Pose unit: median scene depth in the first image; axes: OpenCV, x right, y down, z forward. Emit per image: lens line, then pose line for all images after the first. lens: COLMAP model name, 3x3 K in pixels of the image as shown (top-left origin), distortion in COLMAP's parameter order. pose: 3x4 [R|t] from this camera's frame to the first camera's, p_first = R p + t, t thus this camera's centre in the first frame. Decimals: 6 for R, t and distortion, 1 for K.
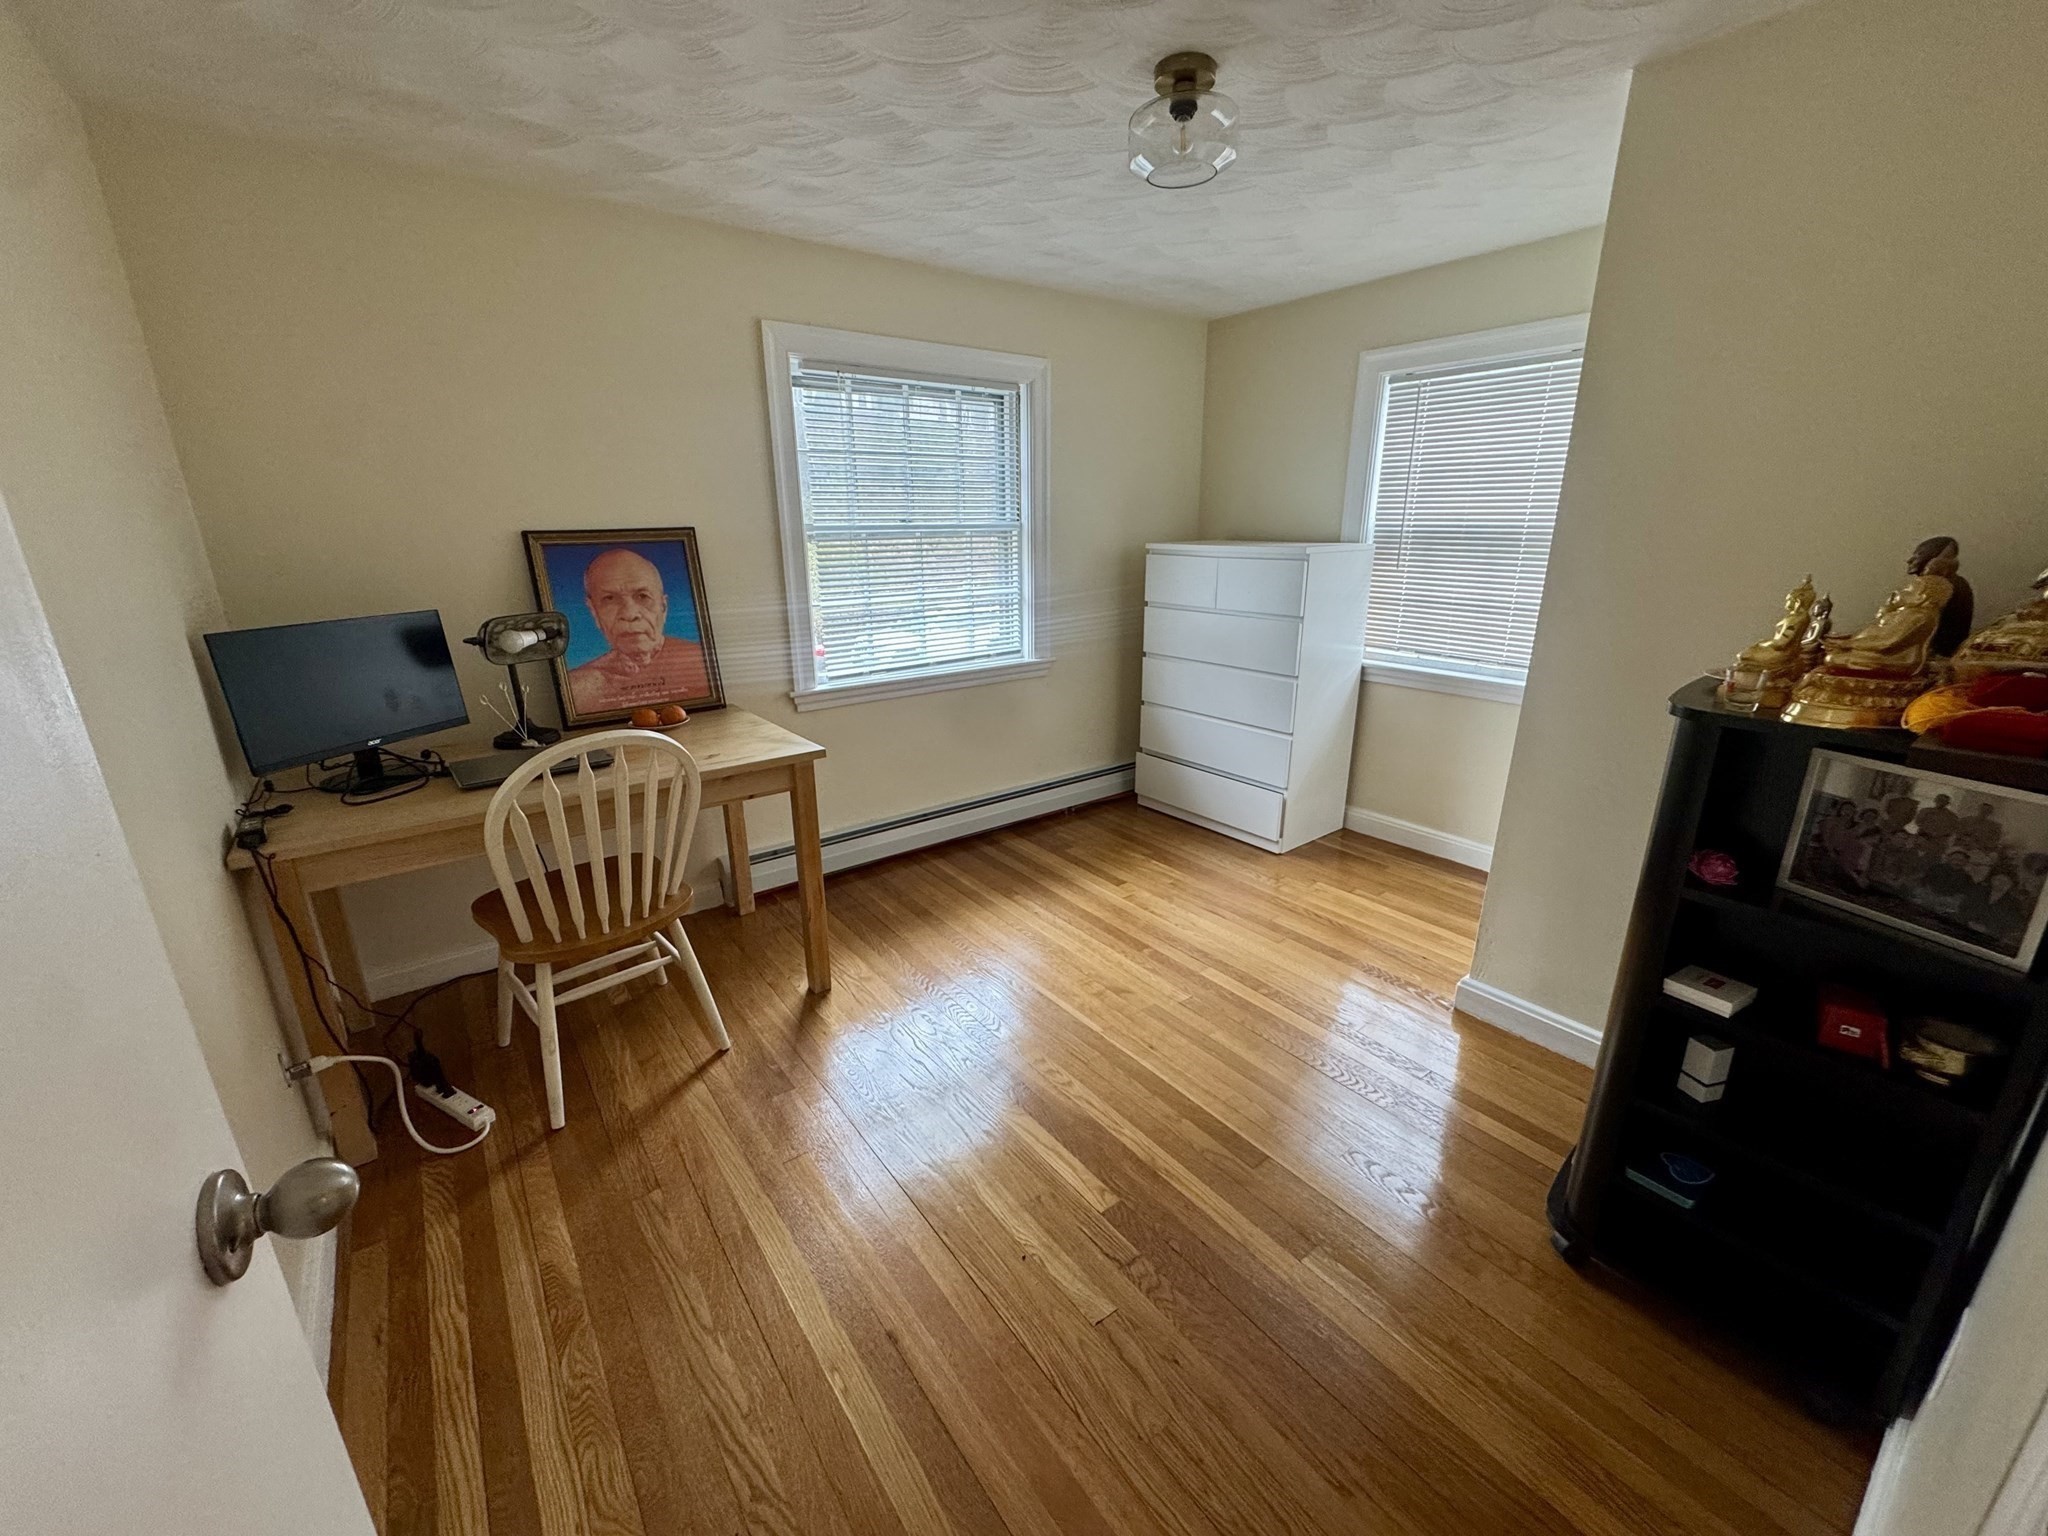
lens RADIAL K [[809.5, 0, 1030.5], [0, 809.5, 774.2], [0, 0, 1]] dist [-0.001486, 0.000503]
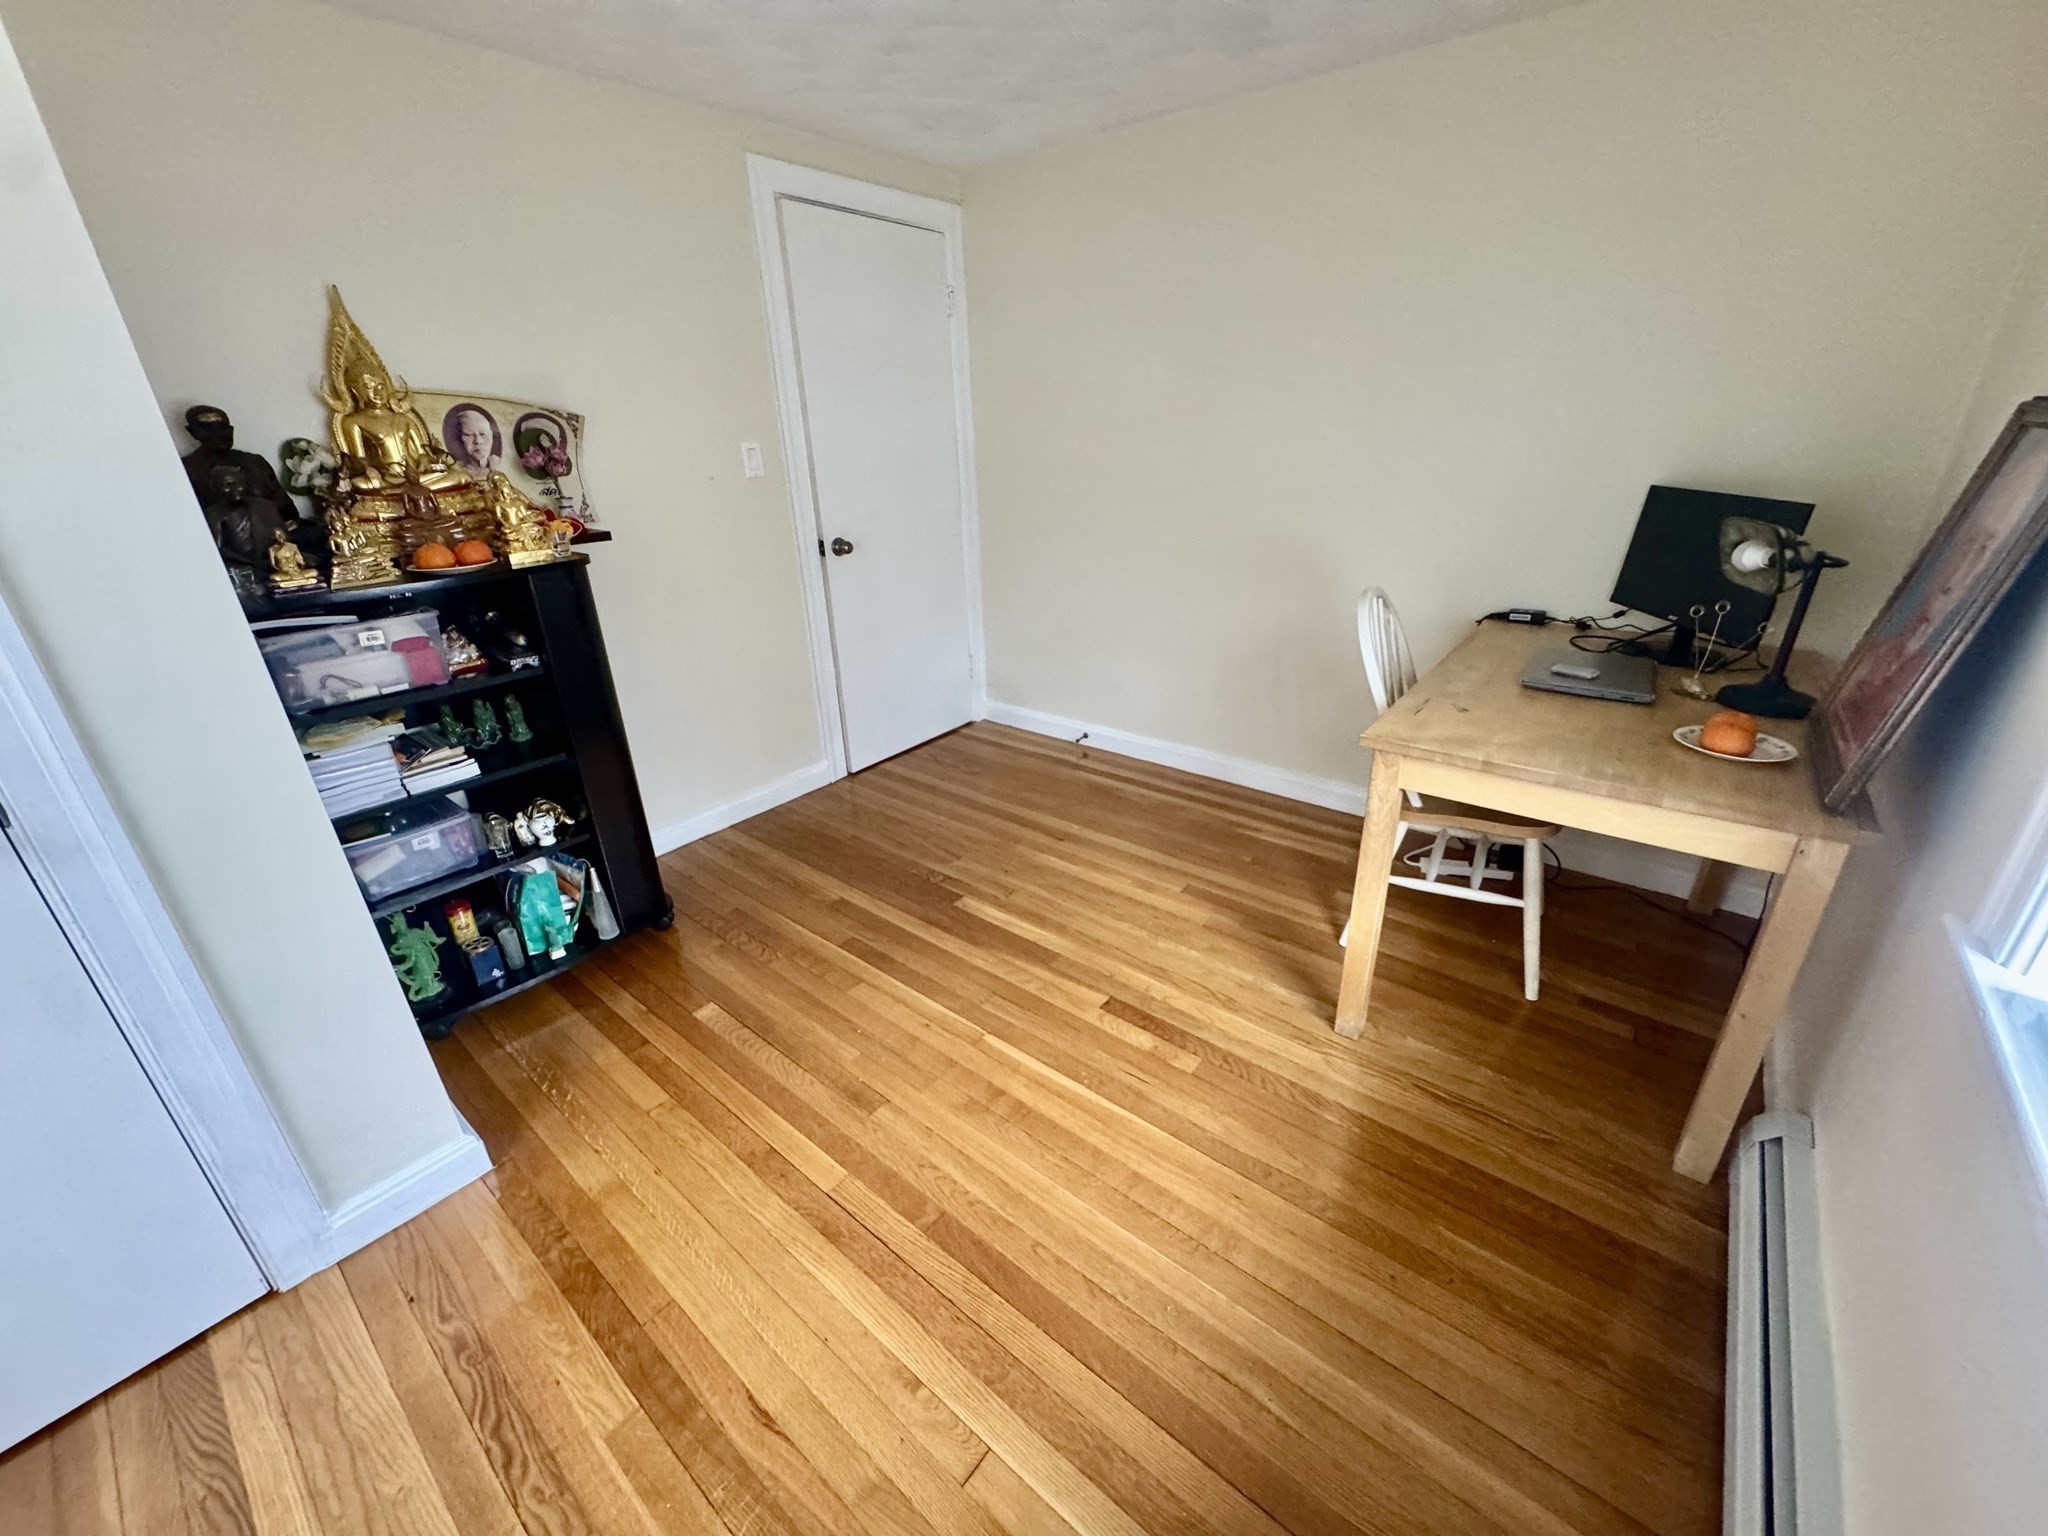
lens RADIAL K [[809.5, 0, 1034.7], [0, 809.5, 764.0], [0, 0, 1]] dist [-0.001486, 0.000503]
pose [[-0.970863, 0.120249, -0.207282, 0.237677], [-0.041543, 0.767430, 0.639785, -0.604029], [0.236008, 0.629755, -0.740074, 1.947712]]
